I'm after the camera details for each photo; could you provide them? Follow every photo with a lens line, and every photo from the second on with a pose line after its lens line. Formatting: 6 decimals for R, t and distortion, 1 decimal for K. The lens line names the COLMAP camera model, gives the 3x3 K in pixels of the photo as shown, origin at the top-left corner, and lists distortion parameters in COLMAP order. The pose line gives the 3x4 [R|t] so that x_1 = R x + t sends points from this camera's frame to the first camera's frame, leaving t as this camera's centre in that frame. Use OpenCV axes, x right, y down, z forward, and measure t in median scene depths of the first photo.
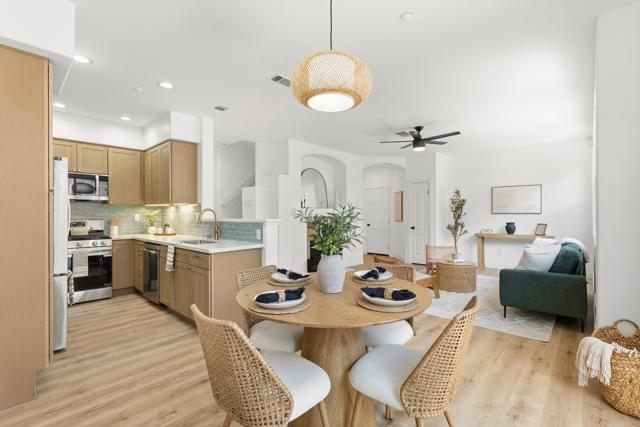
lens RADIAL K [[293.3, 0, 317.4], [0, 293.3, 213.9], [0, 0, 1]] dist [0.009837, -0.000151]
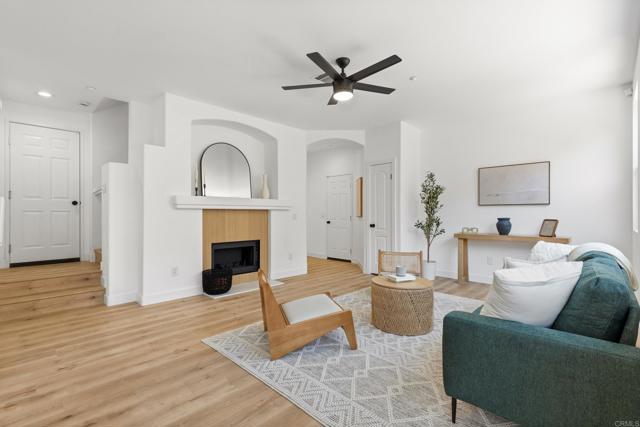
lens RADIAL K [[293.3, 0, 316.7], [0, 293.3, 214.7], [0, 0, 1]] dist [0.009837, -0.000151]
pose [[0.999413, 0.000507, -0.034243, 0.230259], [-0.000307, 0.999983, 0.005827, 0.016860], [0.034245, -0.005813, 0.999397, 0.283112]]
